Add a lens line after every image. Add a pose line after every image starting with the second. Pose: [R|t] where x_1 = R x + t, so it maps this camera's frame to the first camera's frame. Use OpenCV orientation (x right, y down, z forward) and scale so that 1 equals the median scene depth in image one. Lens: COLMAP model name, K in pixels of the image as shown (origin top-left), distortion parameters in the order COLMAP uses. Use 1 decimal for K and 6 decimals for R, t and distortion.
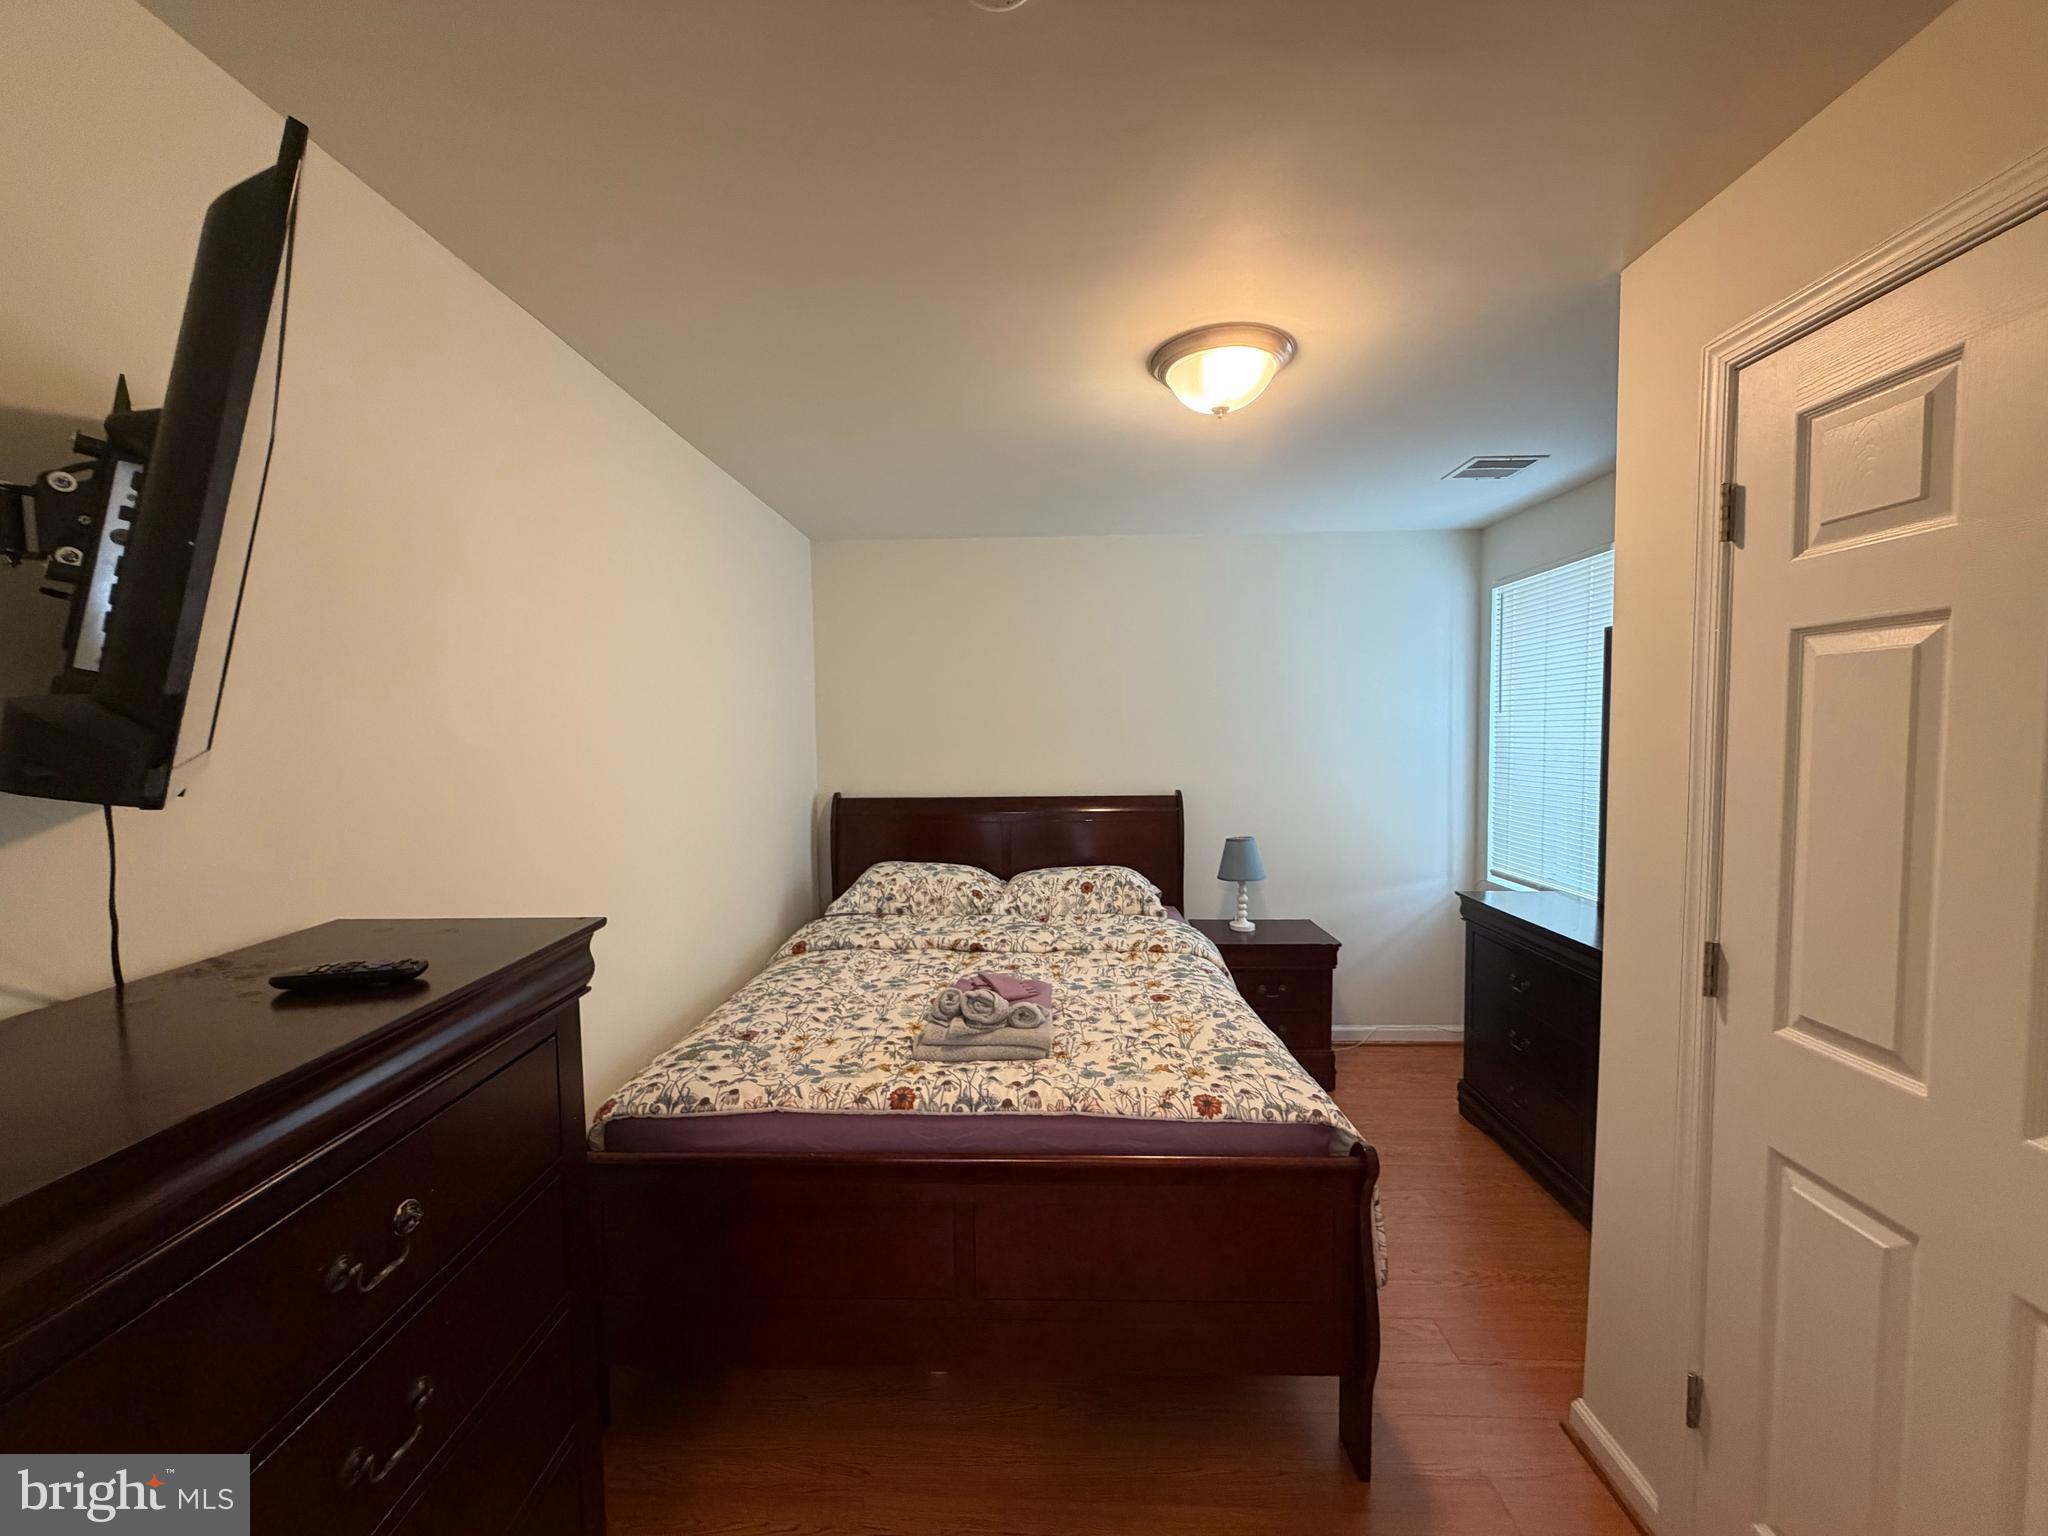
lens RADIAL K [[819.9, 0, 1023.8], [0, 819.9, 767.4], [0, 0, 1]] dist [-0.002285, 0.000015]
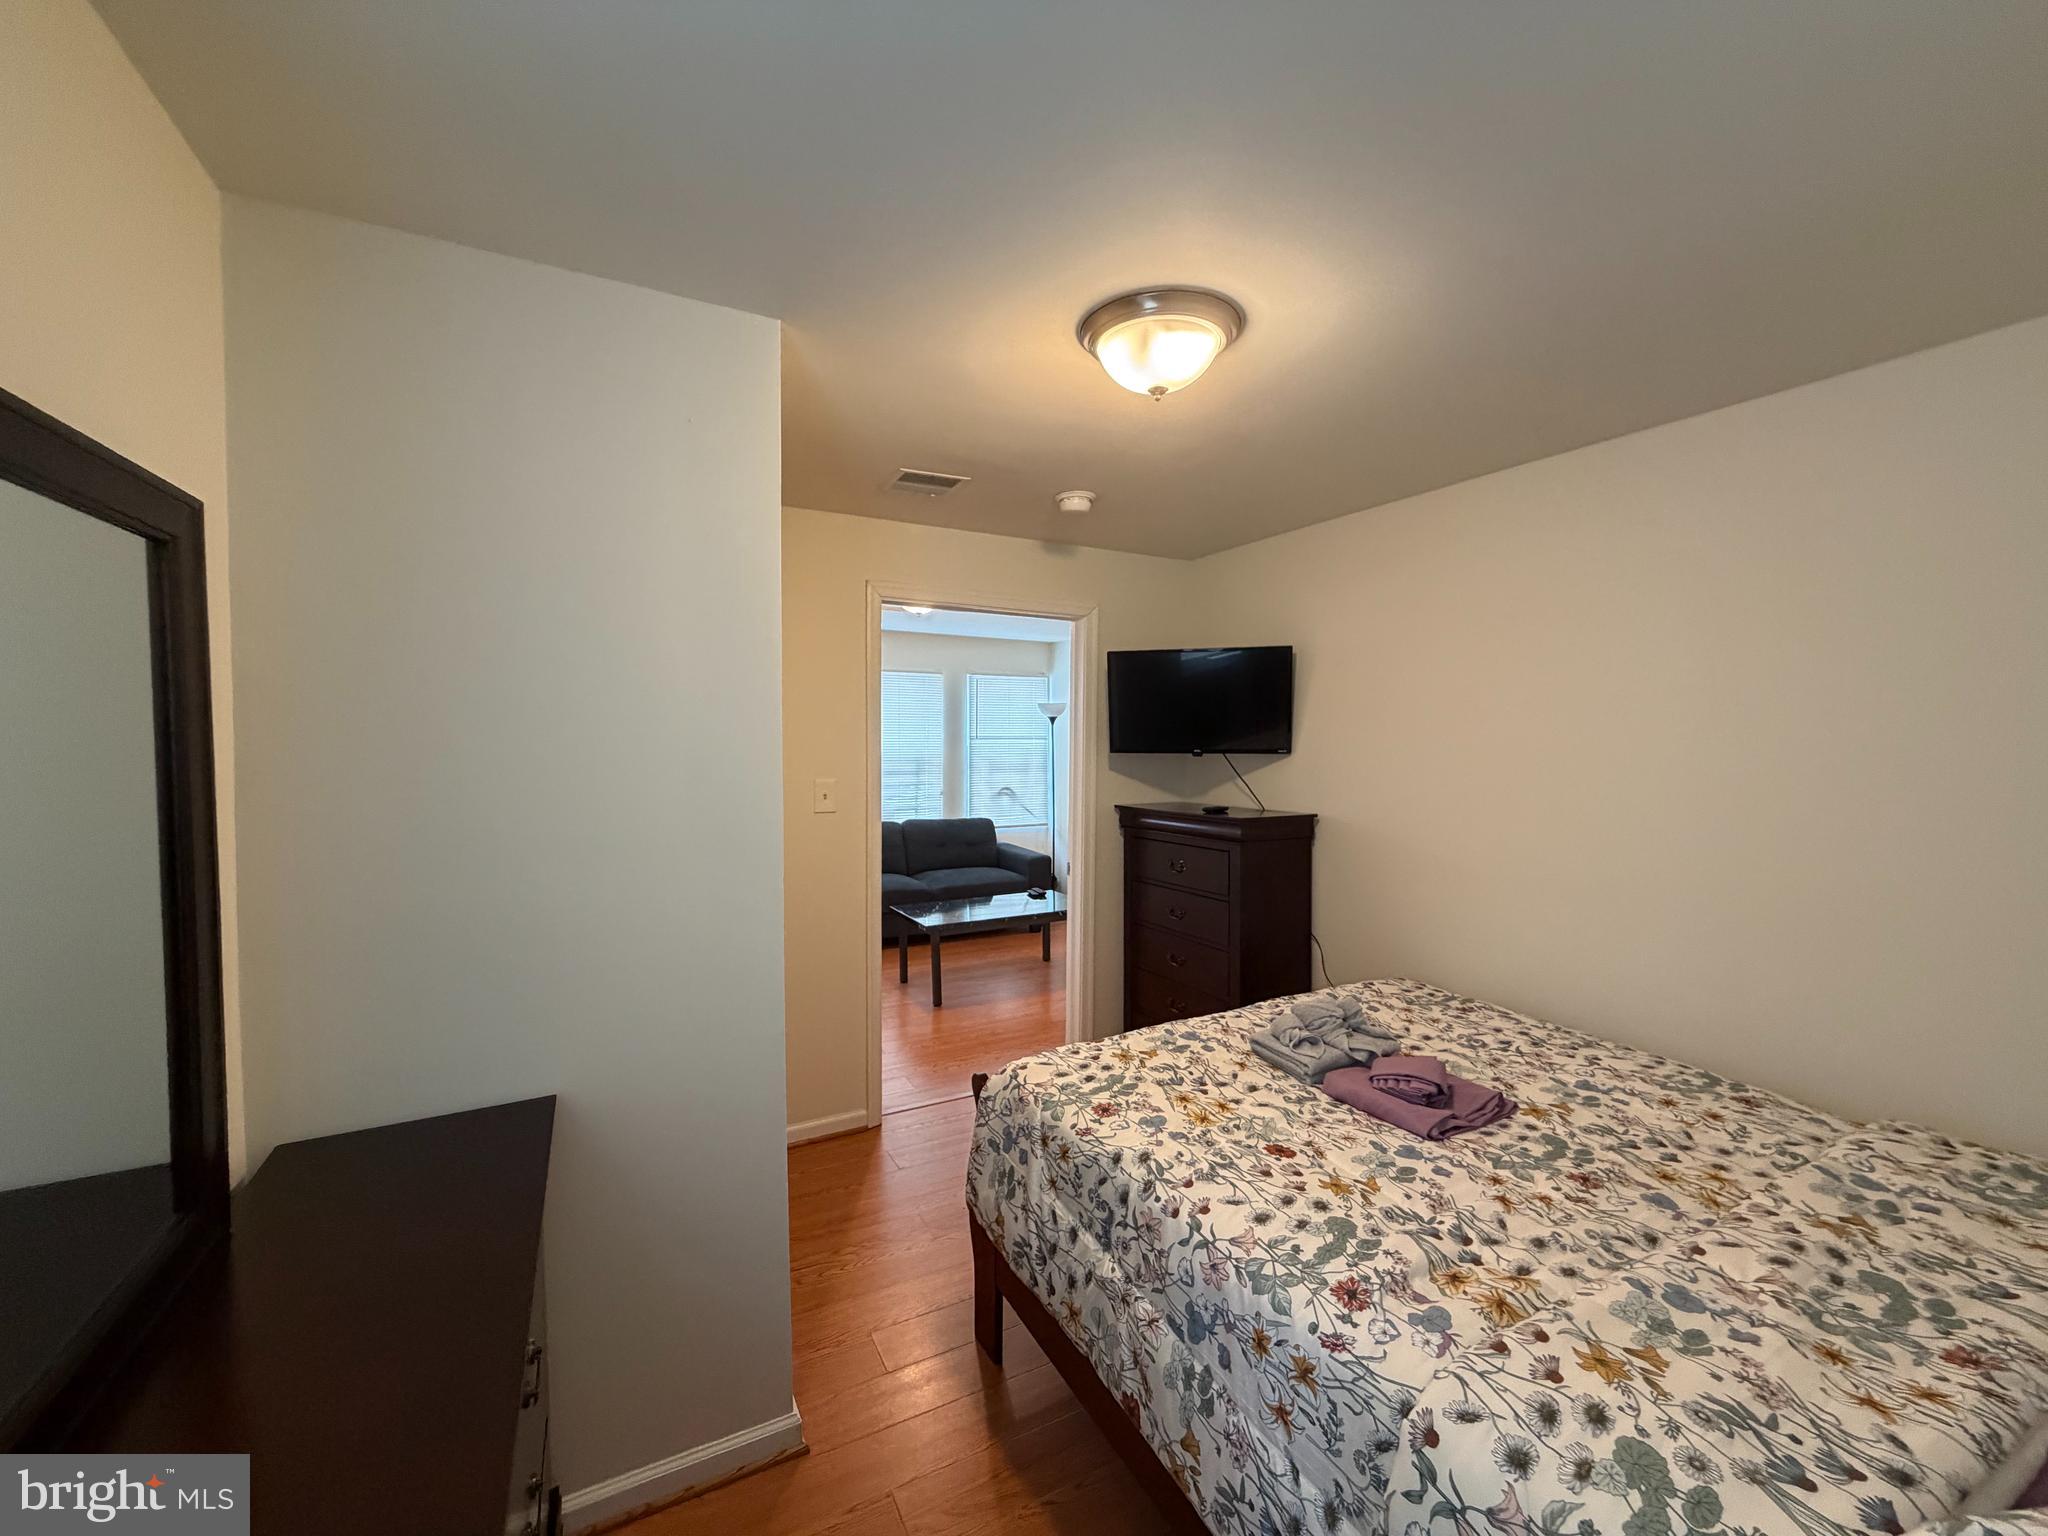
lens RADIAL K [[819.9, 0, 1023.8], [0, 819.9, 767.0], [0, 0, 1]] dist [-0.002285, 0.000015]
pose [[-0.862298, 0.029061, -0.505567, 0.701489], [-0.021477, 0.995355, 0.093847, -0.101627], [0.505946, 0.091782, -0.857668, 1.472803]]
